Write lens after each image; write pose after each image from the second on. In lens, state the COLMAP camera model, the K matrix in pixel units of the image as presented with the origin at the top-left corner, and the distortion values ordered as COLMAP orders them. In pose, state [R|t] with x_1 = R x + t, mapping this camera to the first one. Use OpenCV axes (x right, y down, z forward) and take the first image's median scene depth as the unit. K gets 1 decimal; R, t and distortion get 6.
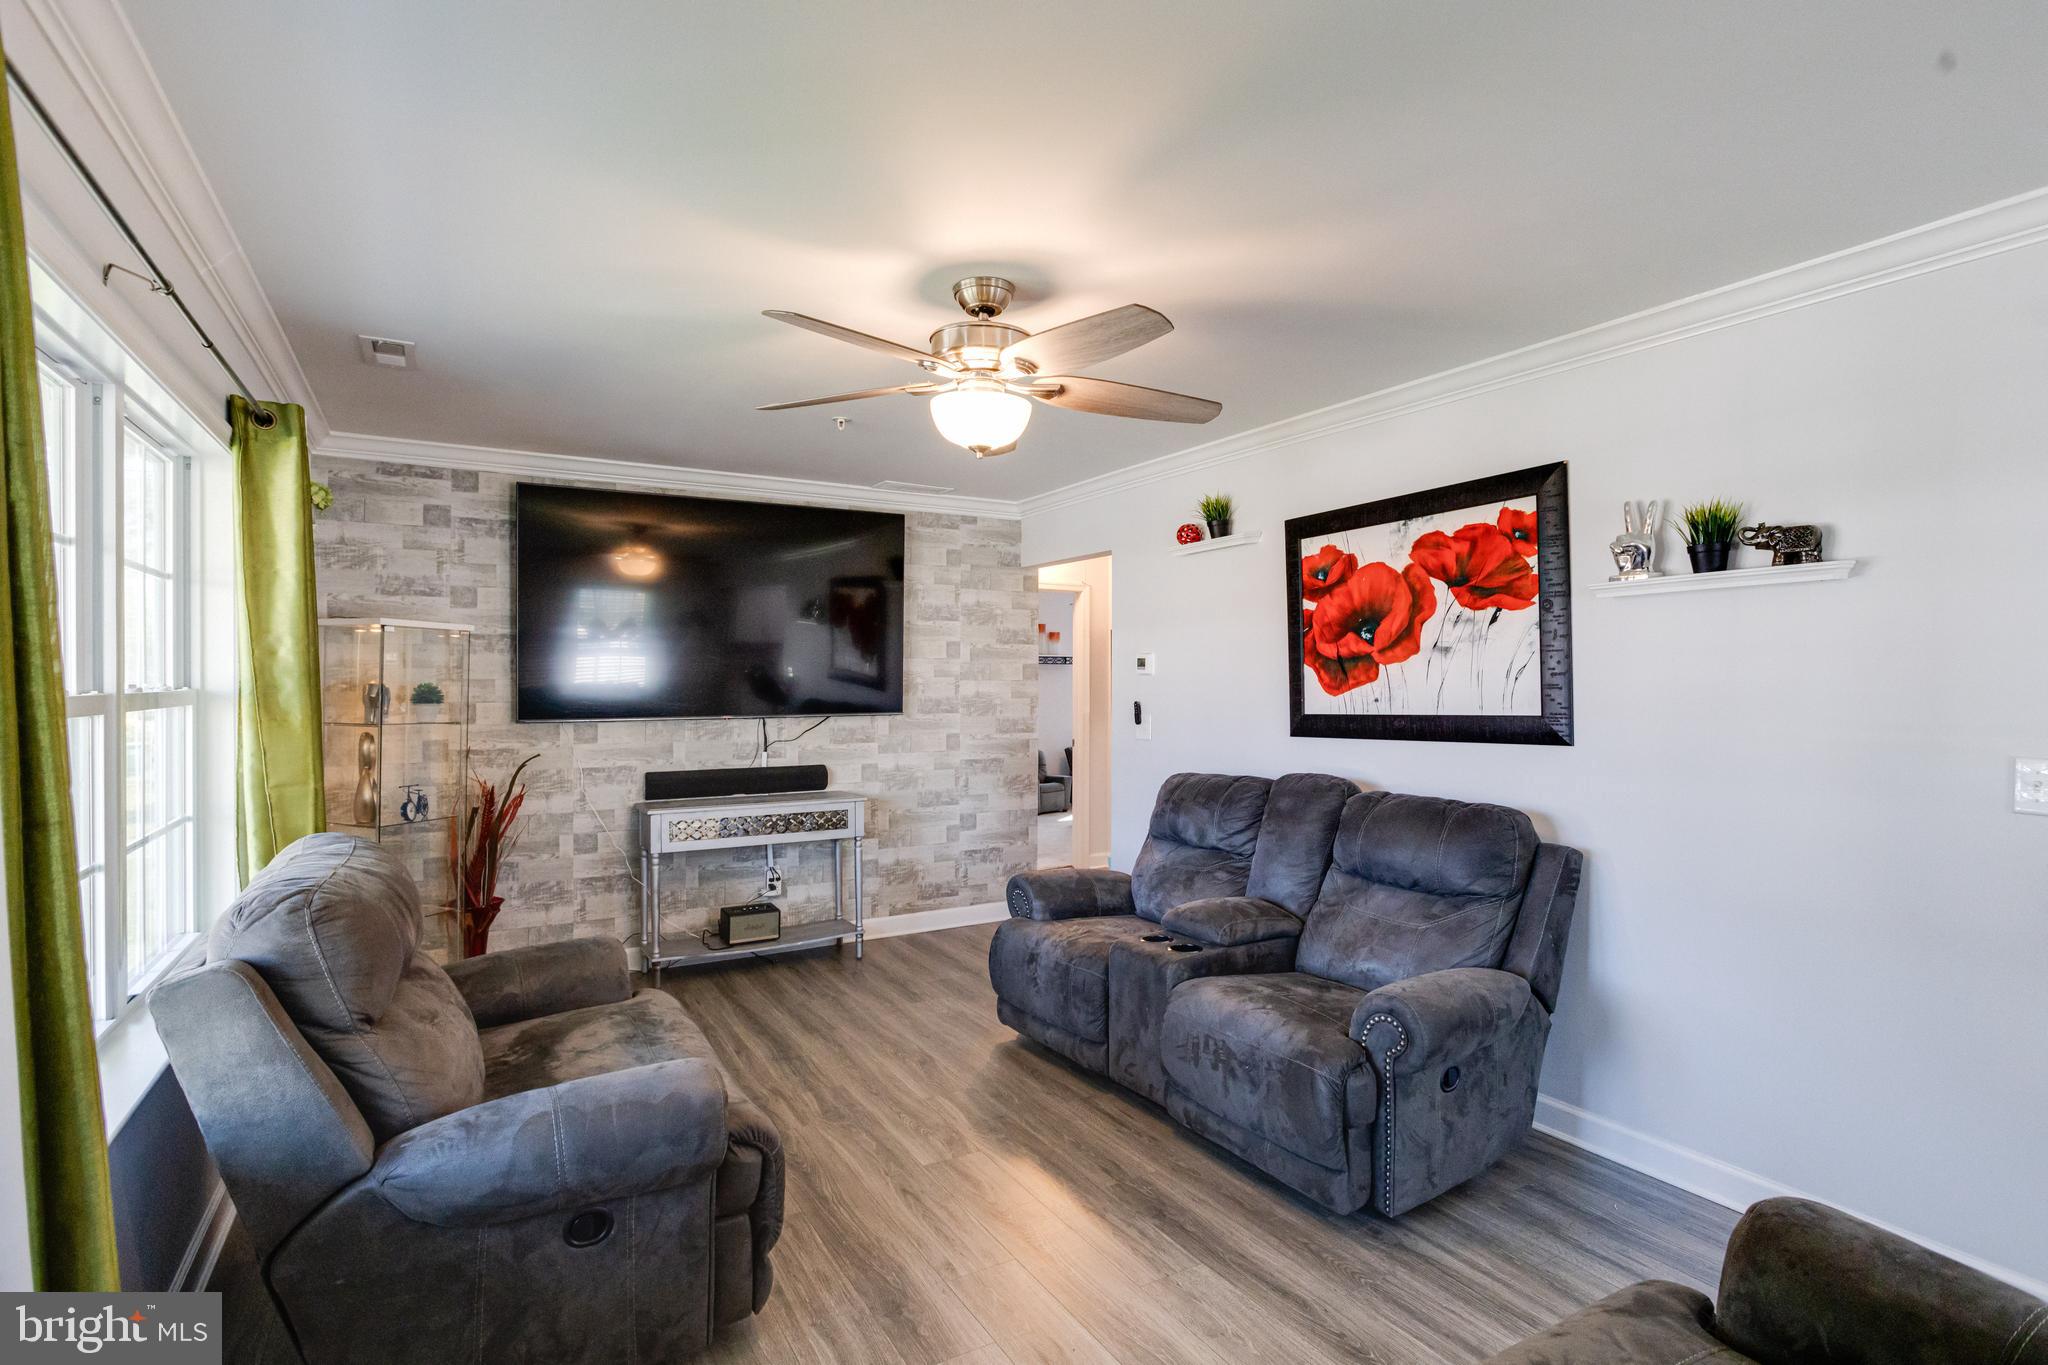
lens RADIAL K [[1006.0, 0, 1016.4], [0, 1006.0, 682.0], [0, 0, 1]] dist [-0.040859, 0.014753]
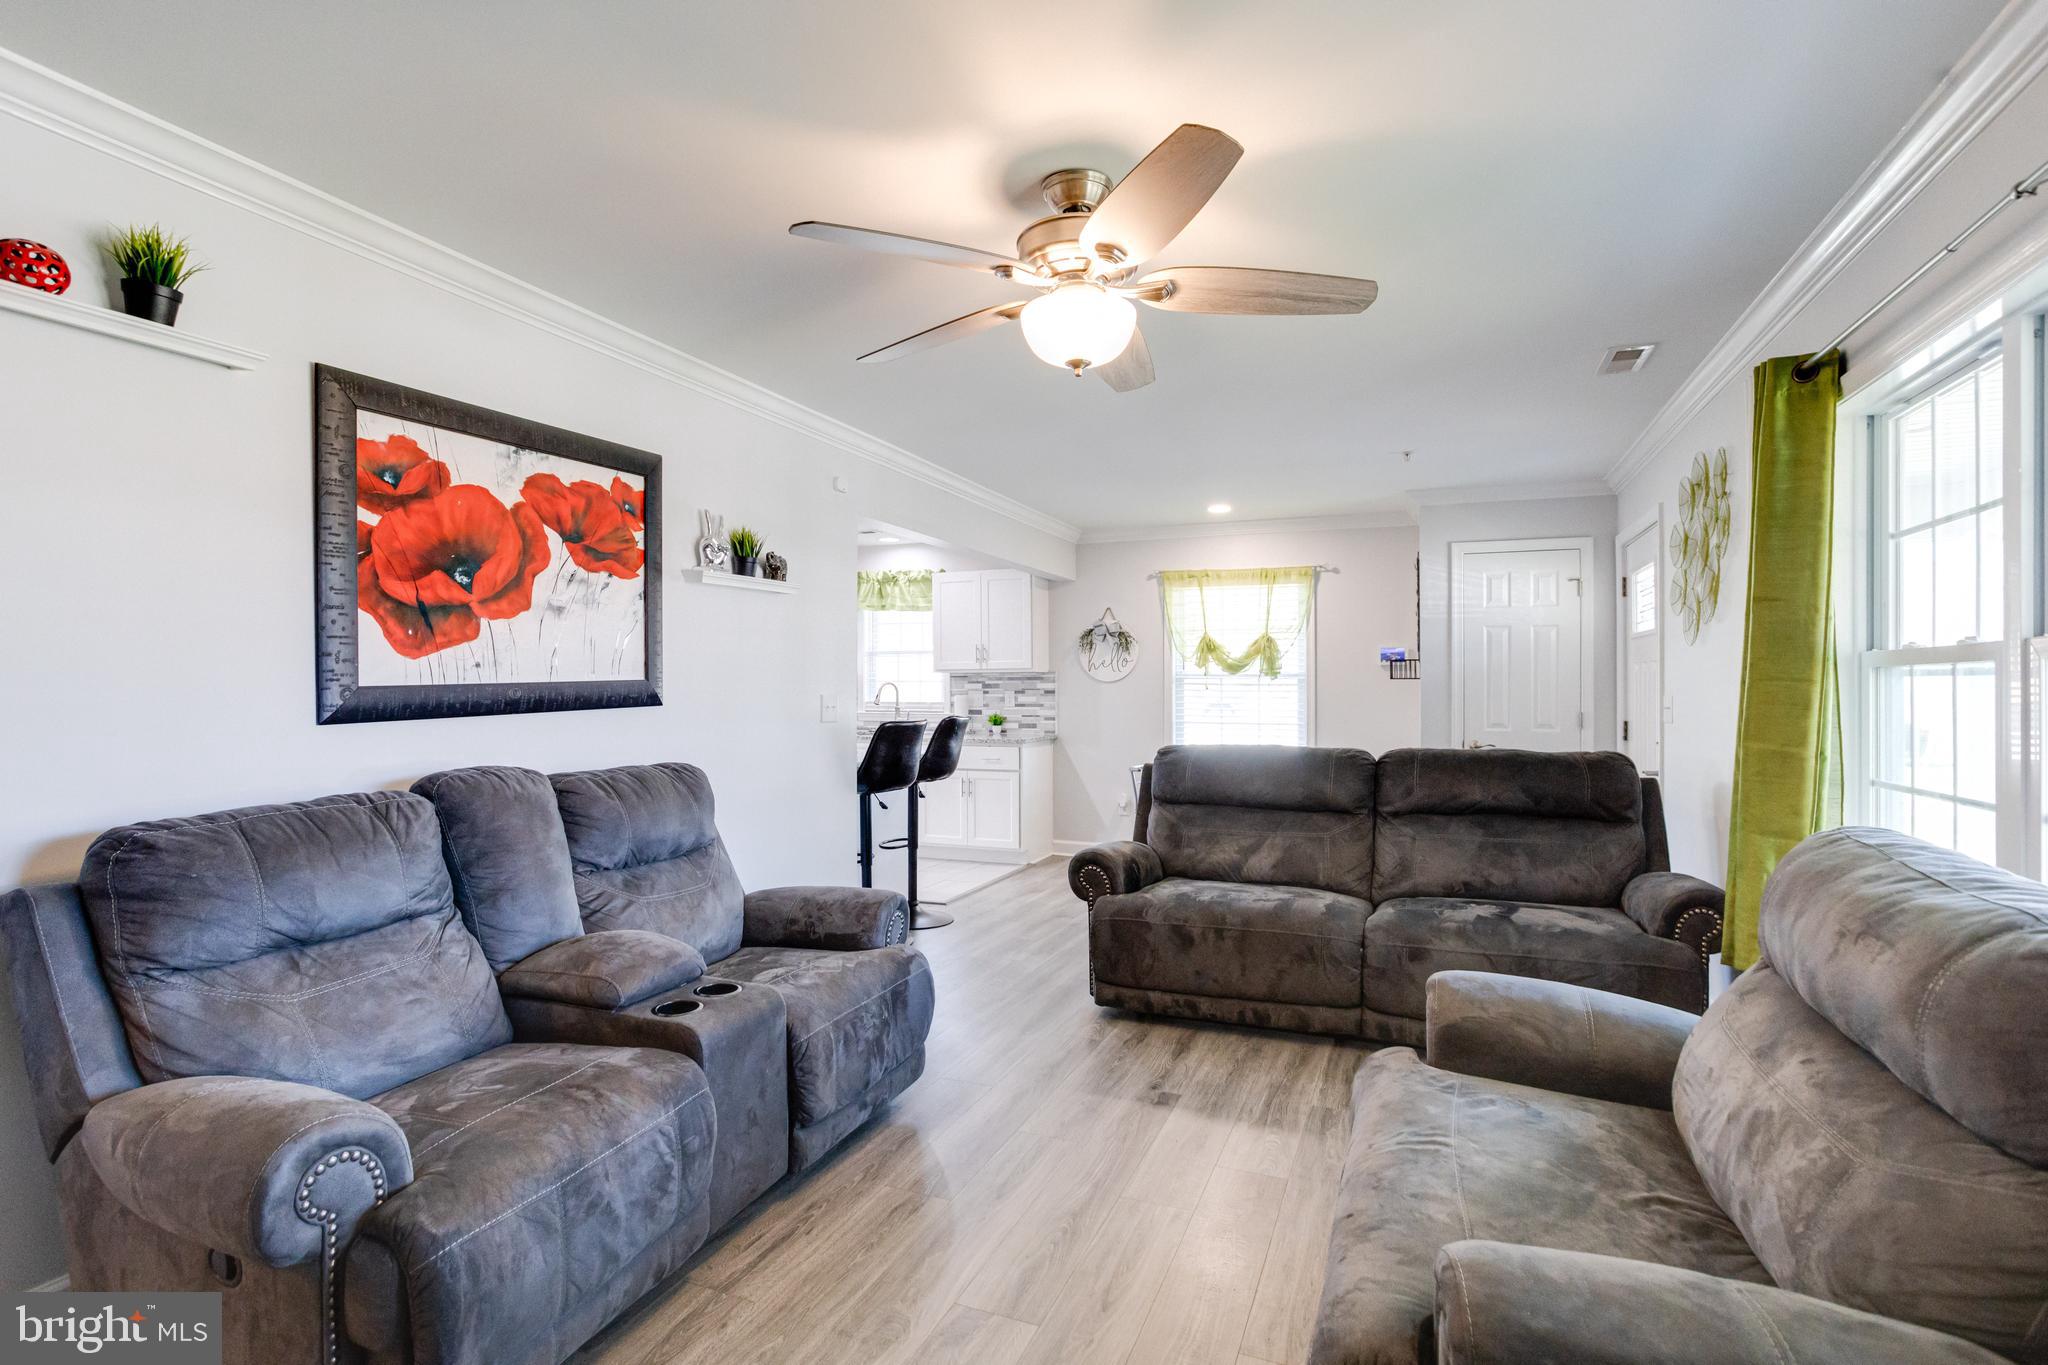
lens RADIAL K [[1006.0, 0, 1016.4], [0, 1006.0, 682.0], [0, 0, 1]] dist [-0.040859, 0.014753]
pose [[-0.620073, -0.000002, 0.784544, -0.459685], [-0.001355, 0.999999, -0.001068, 0.029067], [-0.784543, -0.001726, -0.620072, 1.061881]]
